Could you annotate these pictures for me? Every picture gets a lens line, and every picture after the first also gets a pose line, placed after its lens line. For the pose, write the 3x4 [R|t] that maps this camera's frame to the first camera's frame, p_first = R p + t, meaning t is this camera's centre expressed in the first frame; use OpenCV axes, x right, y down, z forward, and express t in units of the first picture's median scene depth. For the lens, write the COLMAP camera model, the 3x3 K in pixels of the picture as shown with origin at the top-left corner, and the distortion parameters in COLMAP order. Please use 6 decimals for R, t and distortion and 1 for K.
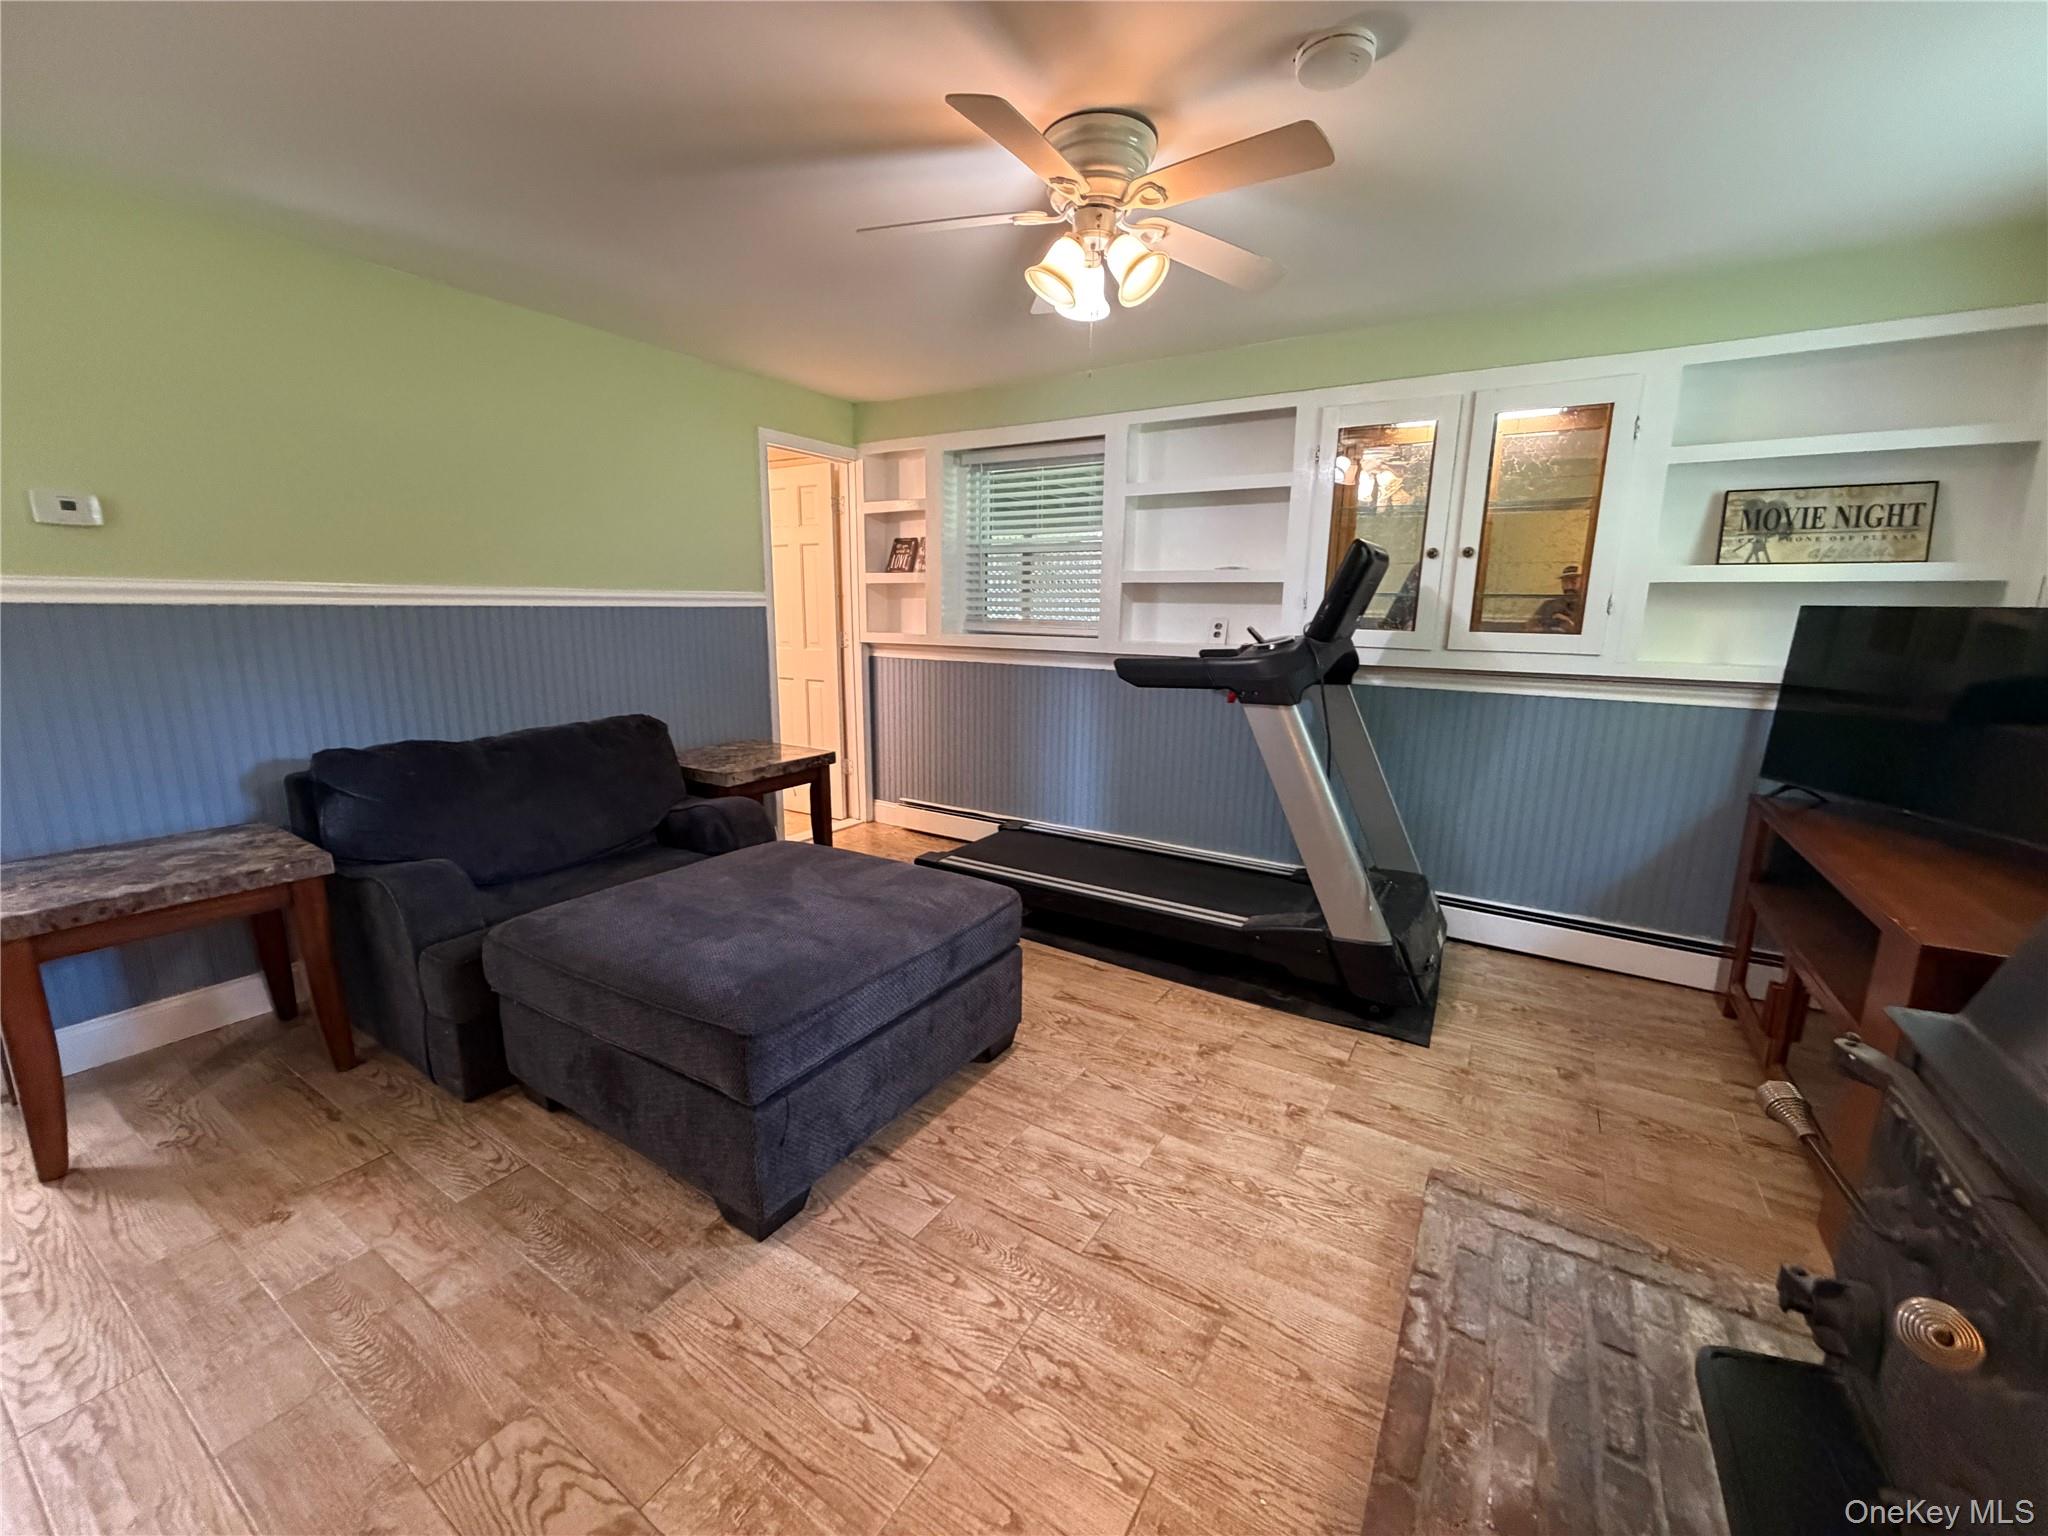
lens RADIAL K [[817.3, 0, 1023.4], [0, 817.3, 768.5], [0, 0, 1]] dist [-0.001429, -0.000253]
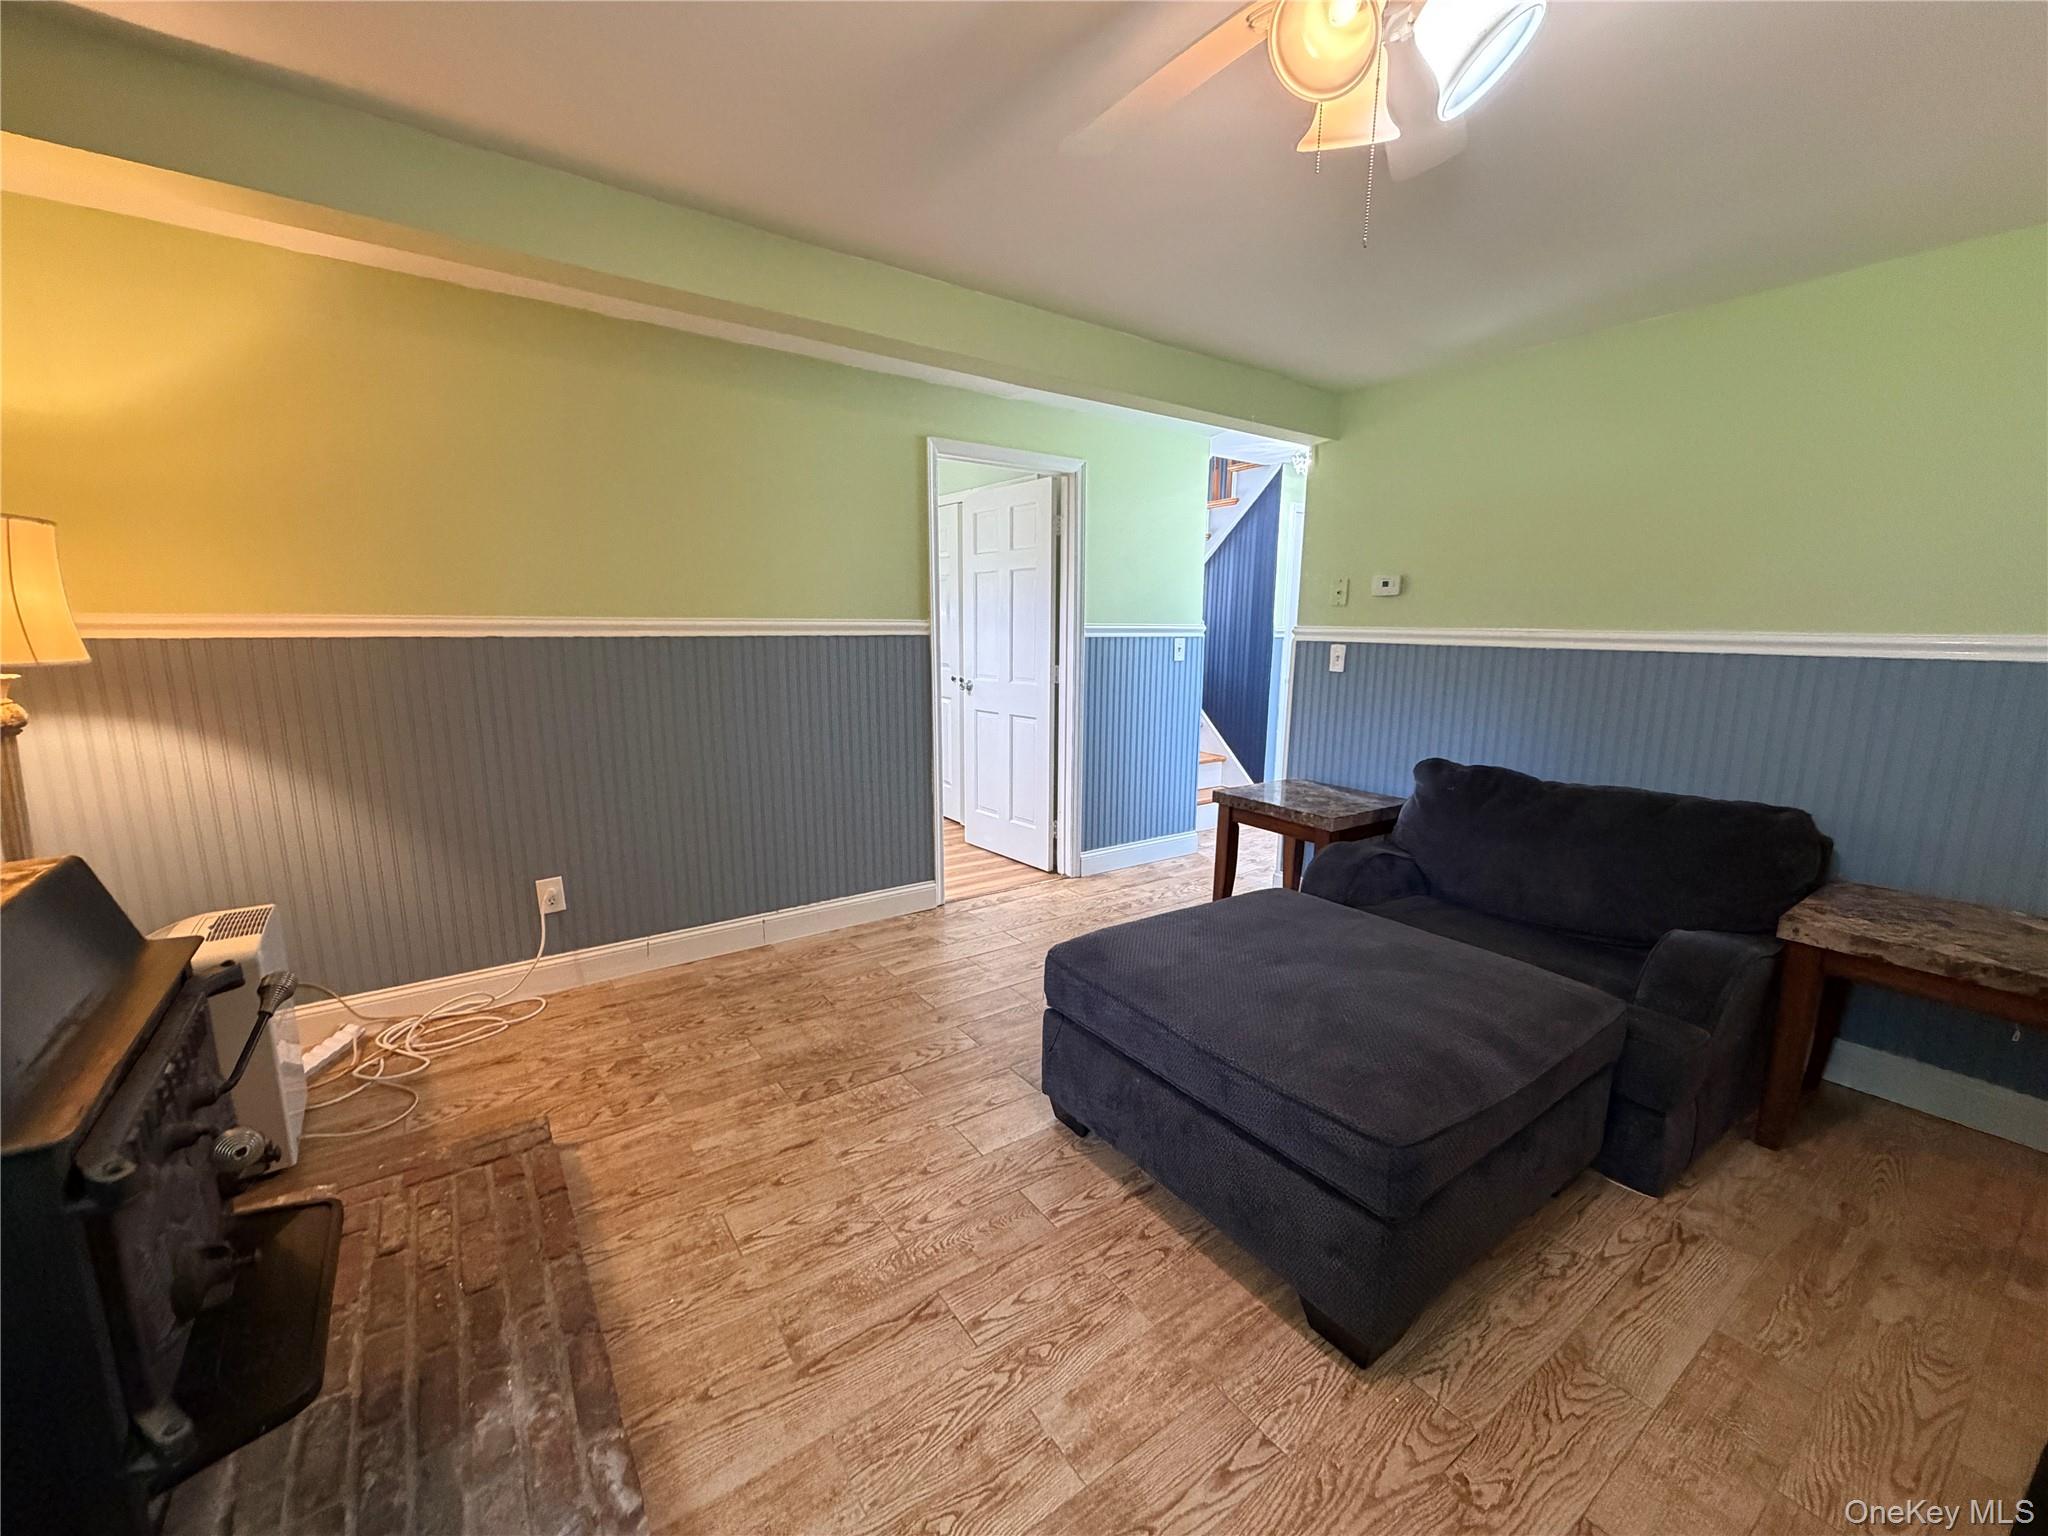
lens RADIAL K [[817.3, 0, 1026.9], [0, 817.3, 765.6], [0, 0, 1]] dist [-0.001429, -0.000253]
pose [[-0.378211, 0.149608, -0.913550, 0.898744], [-0.192934, 0.952444, 0.235852, -0.299421], [0.905391, 0.265456, -0.331360, 1.329590]]
